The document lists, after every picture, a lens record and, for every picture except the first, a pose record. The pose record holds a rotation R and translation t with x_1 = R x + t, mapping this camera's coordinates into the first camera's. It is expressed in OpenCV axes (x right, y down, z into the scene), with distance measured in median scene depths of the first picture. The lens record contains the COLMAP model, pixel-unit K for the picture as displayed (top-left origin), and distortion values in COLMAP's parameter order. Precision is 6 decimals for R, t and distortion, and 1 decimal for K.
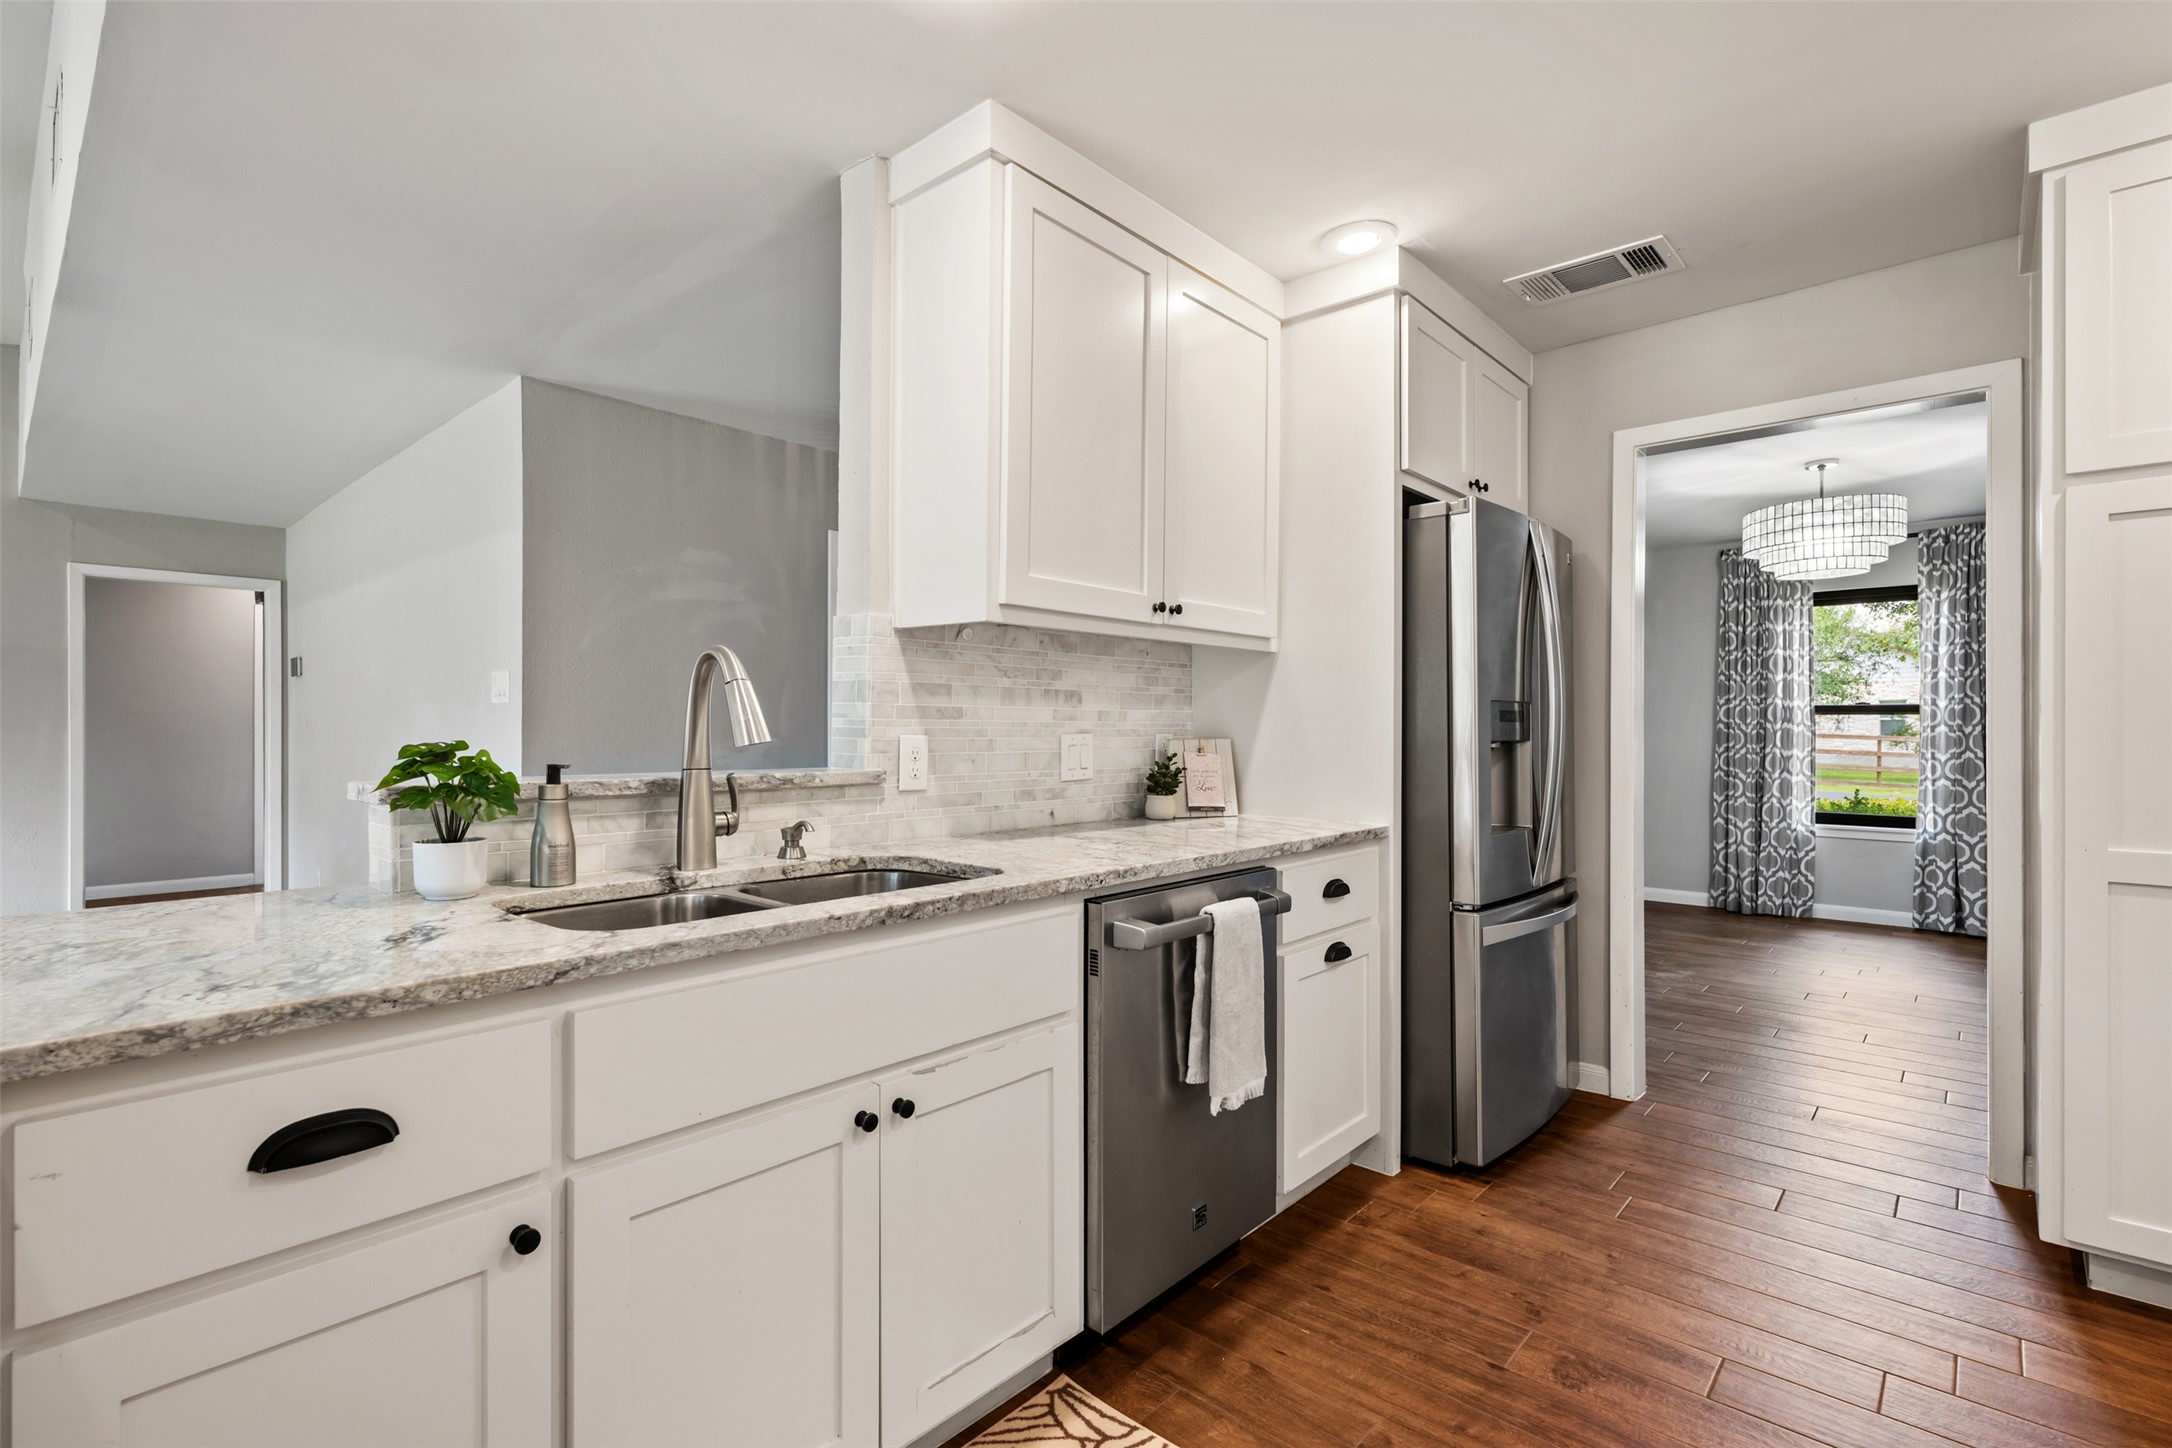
lens RADIAL K [[1000.3, 0, 1081.5], [0, 1000.3, 730.1], [0, 0, 1]] dist [-0.000771, -0.000283]
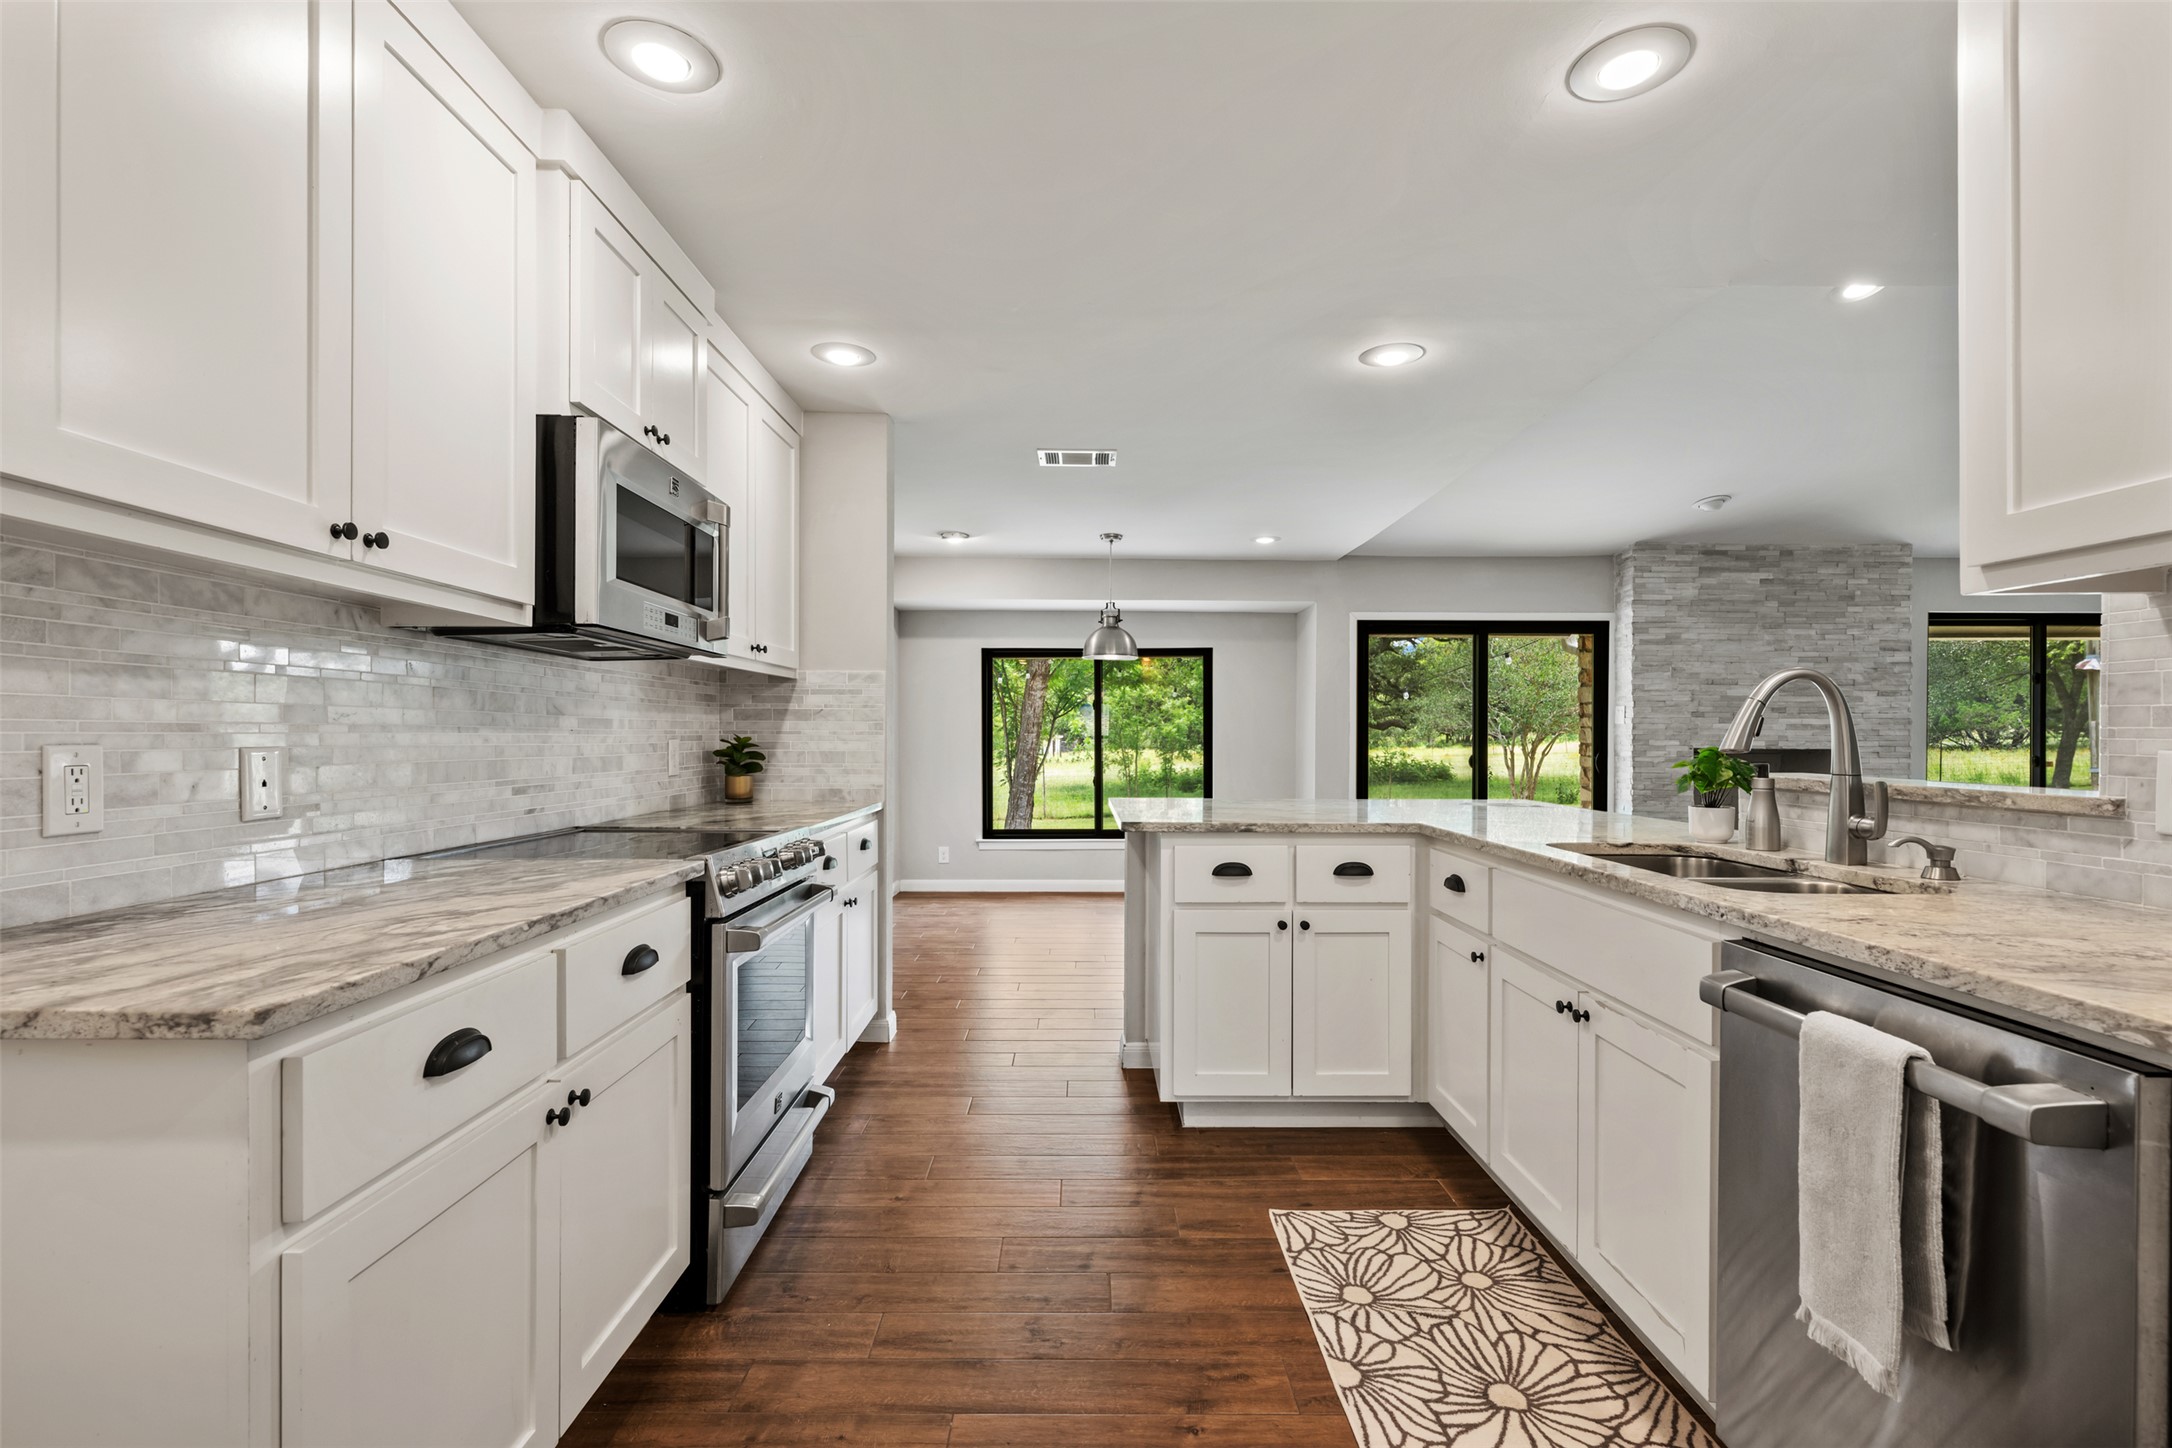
lens RADIAL K [[992.3, 0, 1082.4], [0, 992.3, 738.6], [0, 0, 1]] dist [-0.000221, 0.000325]
pose [[-0.740399, -0.000029, -0.672168, 0.304635], [-0.005683, 0.999965, 0.006217, -0.001196], [0.672144, 0.008423, -0.740373, 0.380789]]
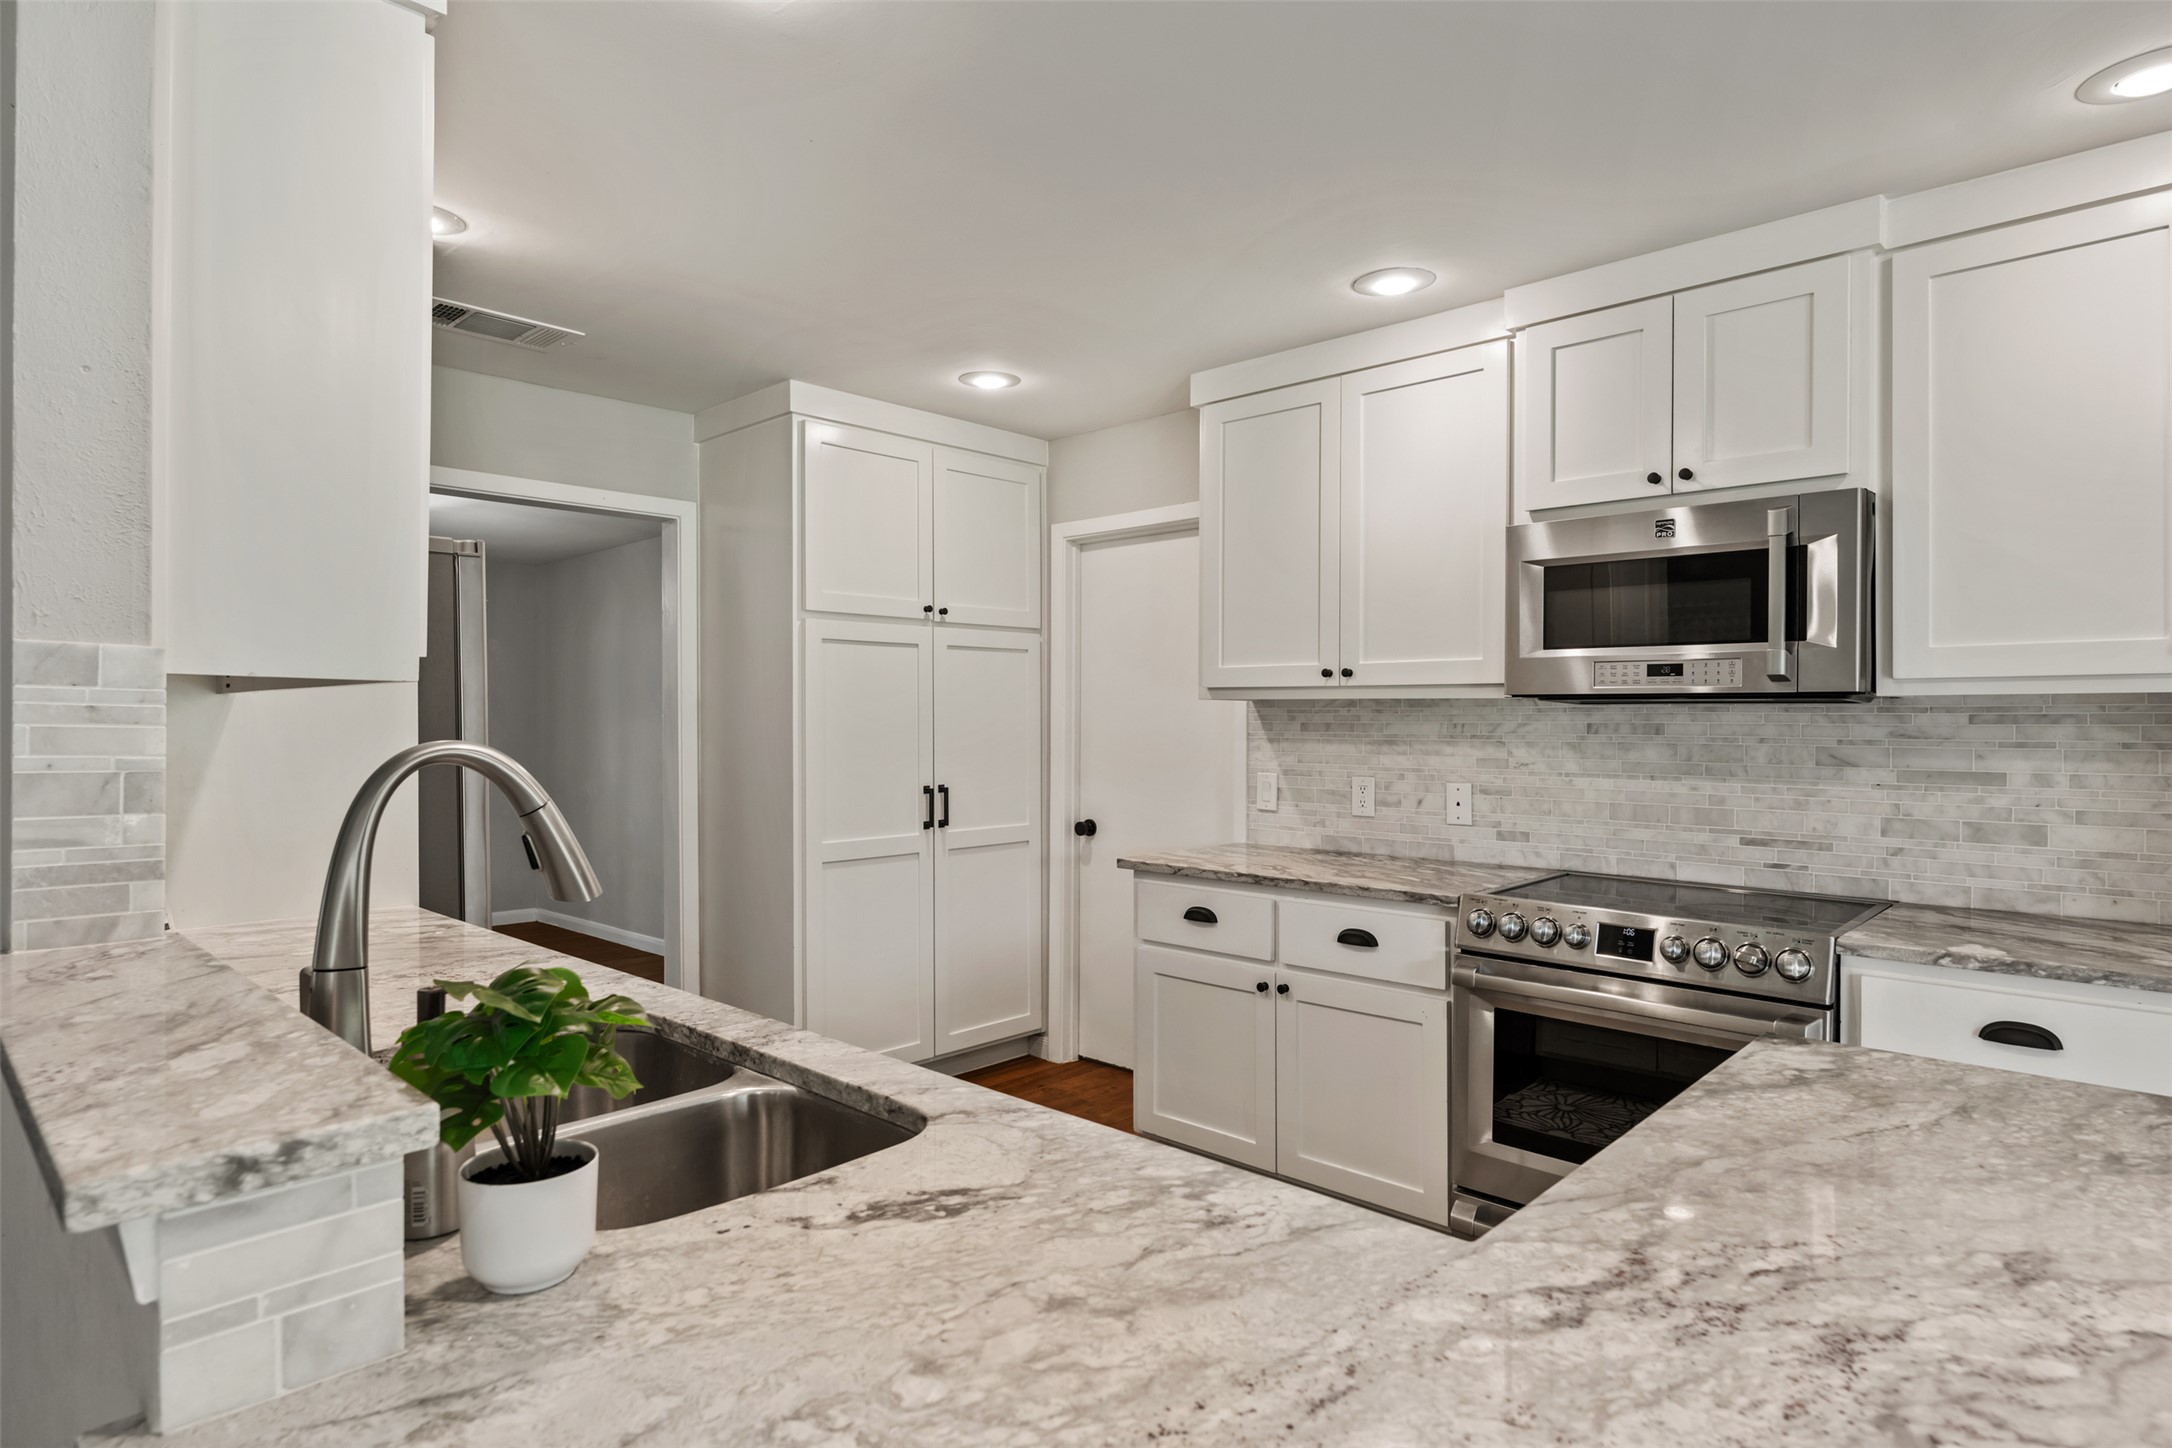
lens RADIAL K [[1178.3, 0, 1086.0], [0, 1178.3, 724.0], [0, 0, 1]] dist [0.000255, 0.000202]
pose [[0.025958, -0.004567, 0.999653, -0.307725], [0.003694, 0.999983, 0.004473, -0.028266], [-0.999656, 0.003576, 0.025974, 0.177490]]
